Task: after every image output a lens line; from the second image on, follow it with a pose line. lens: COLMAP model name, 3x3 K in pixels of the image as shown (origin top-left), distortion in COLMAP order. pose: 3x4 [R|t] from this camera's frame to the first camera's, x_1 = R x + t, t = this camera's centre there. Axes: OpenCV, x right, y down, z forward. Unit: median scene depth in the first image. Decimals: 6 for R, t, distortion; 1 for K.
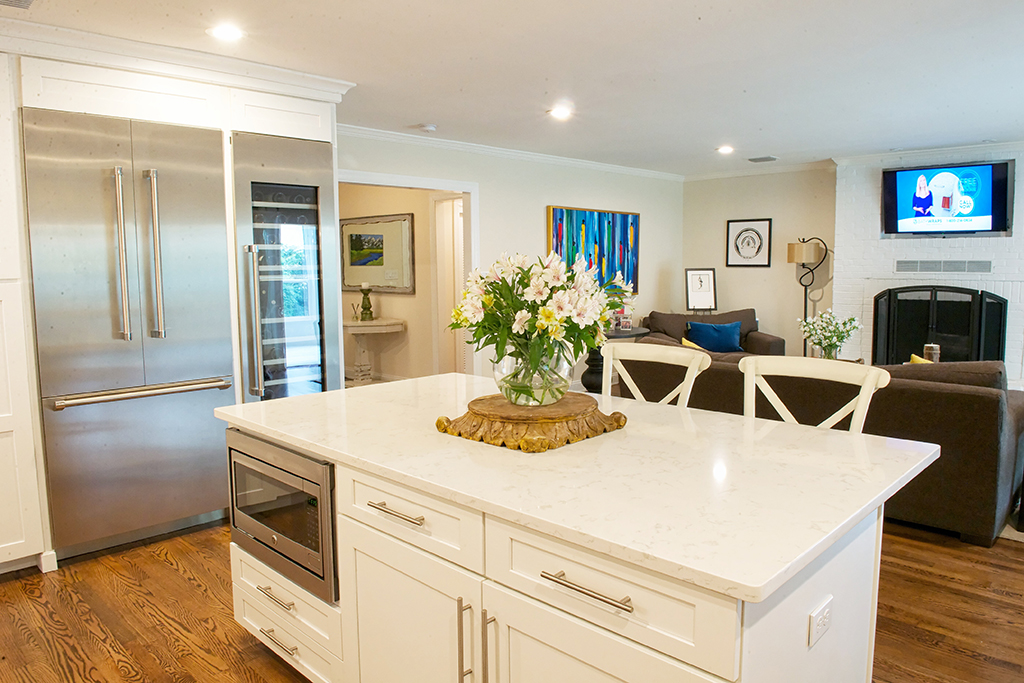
lens RADIAL K [[706.4, 0, 512.0], [0, 706.4, 341.5], [0, 0, 1]] dist [-0.059234, -0.001934]
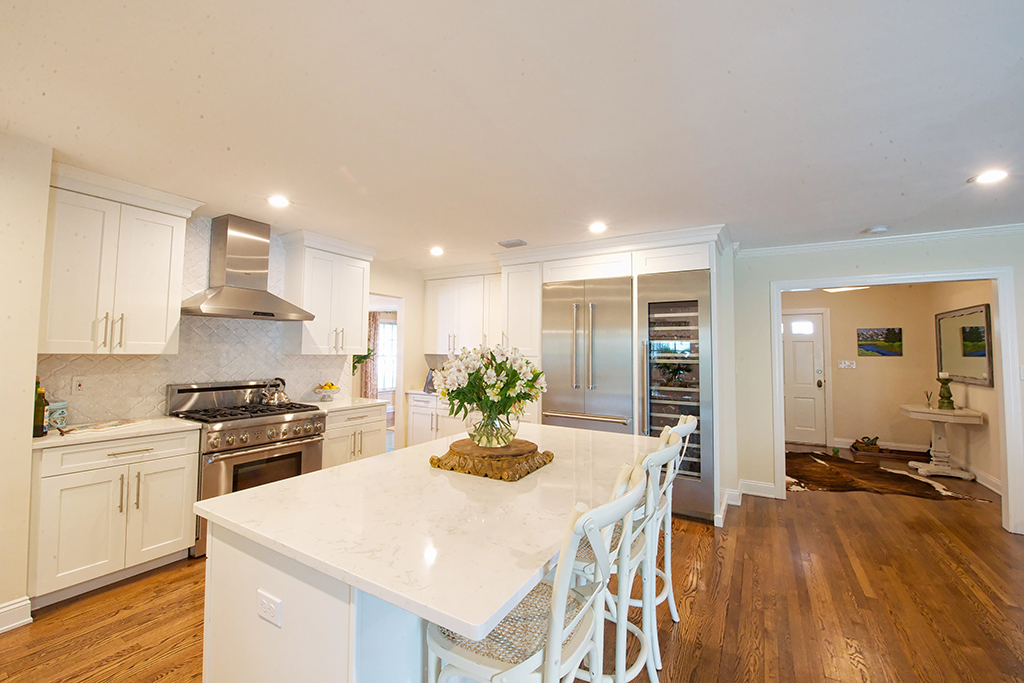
lens RADIAL K [[418.4, 0, 495.5], [0, 418.4, 328.1], [0, 0, 1]] dist [-0.021821, -0.000288]
pose [[0.219055, -0.043001, -0.974764, 0.252048], [-0.119238, 0.990361, -0.070485, -0.027349], [0.968399, 0.131669, 0.211817, 0.217926]]
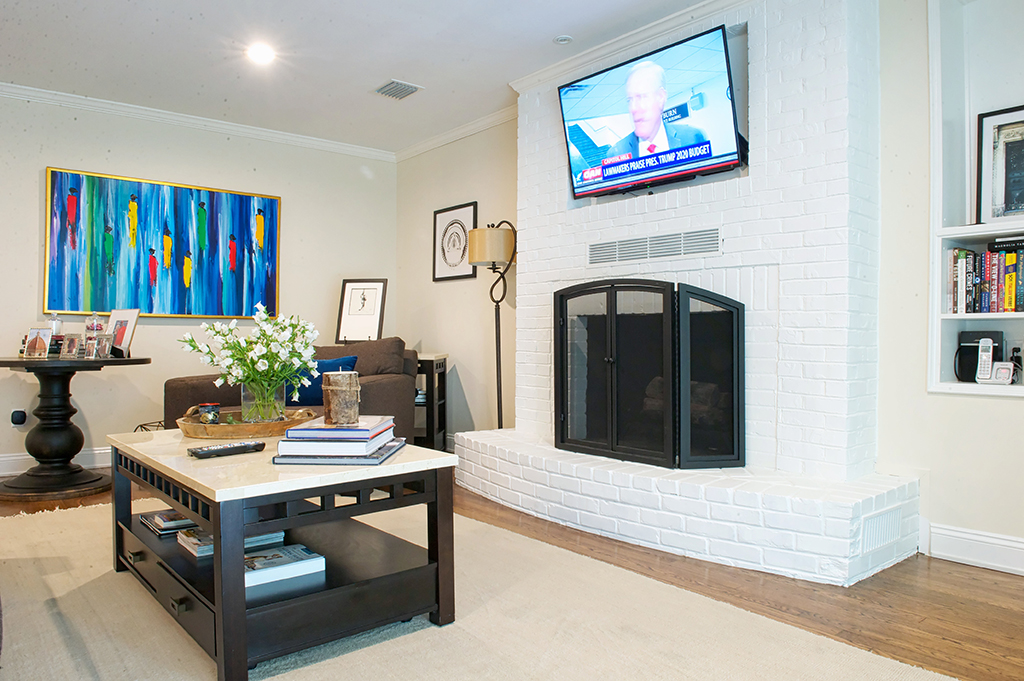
lens RADIAL K [[714.2, 0, 516.6], [0, 714.2, 344.5], [0, 0, 1]] dist [-0.045240, -0.006713]
pose [[0.994425, 0.017142, -0.104048, 0.498511], [-0.027825, 0.994384, -0.102113, 0.018776], [0.101713, 0.104439, 0.989316, 0.395683]]
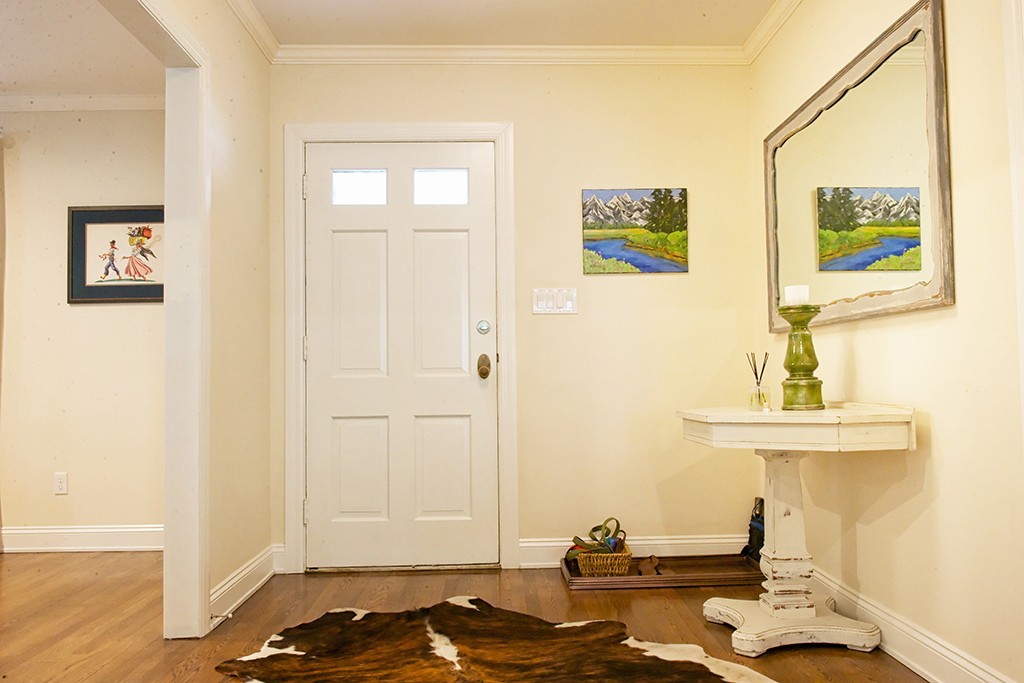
lens RADIAL K [[847.0, 0, 512.0], [0, 847.0, 341.5], [0, 0, 1]] dist [-0.010884, -0.005486]
pose [[0.718918, -0.032994, -0.694311, -0.042323], [-0.069985, 0.990361, -0.119528, -0.006837], [0.691562, 0.134522, 0.709680, 0.677379]]
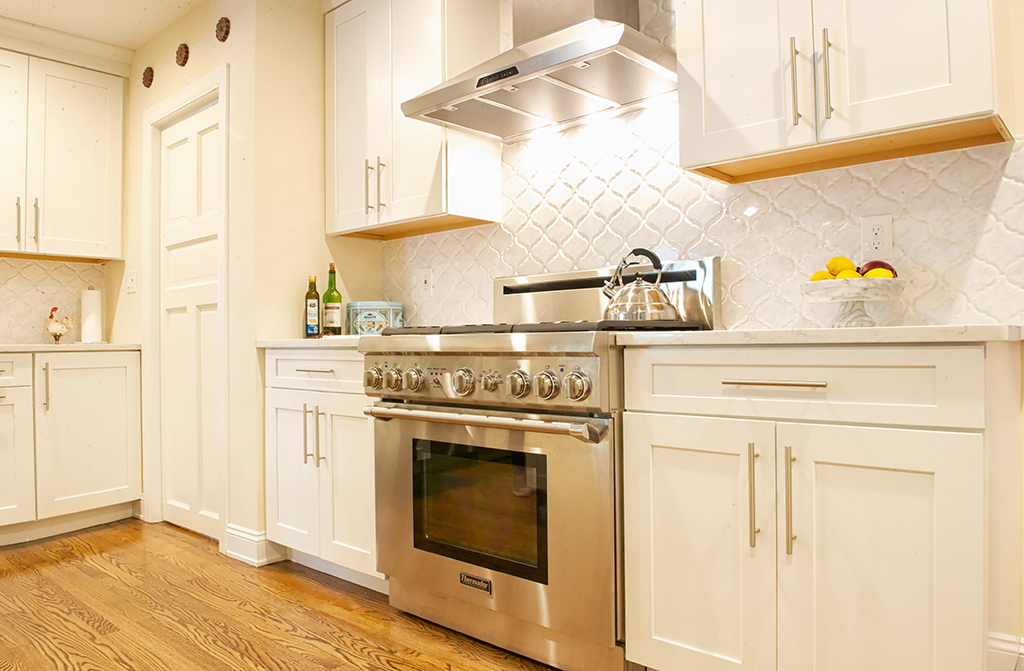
lens RADIAL K [[711.5, 0, 514.9], [0, 711.5, 330.6], [0, 0, 1]] dist [-0.041151, -0.002173]
pose [[-0.998317, 0.022982, -0.053241, -0.194796], [0.018030, 0.995624, 0.091697, 0.029564], [0.055116, 0.090583, -0.994363, 0.361388]]
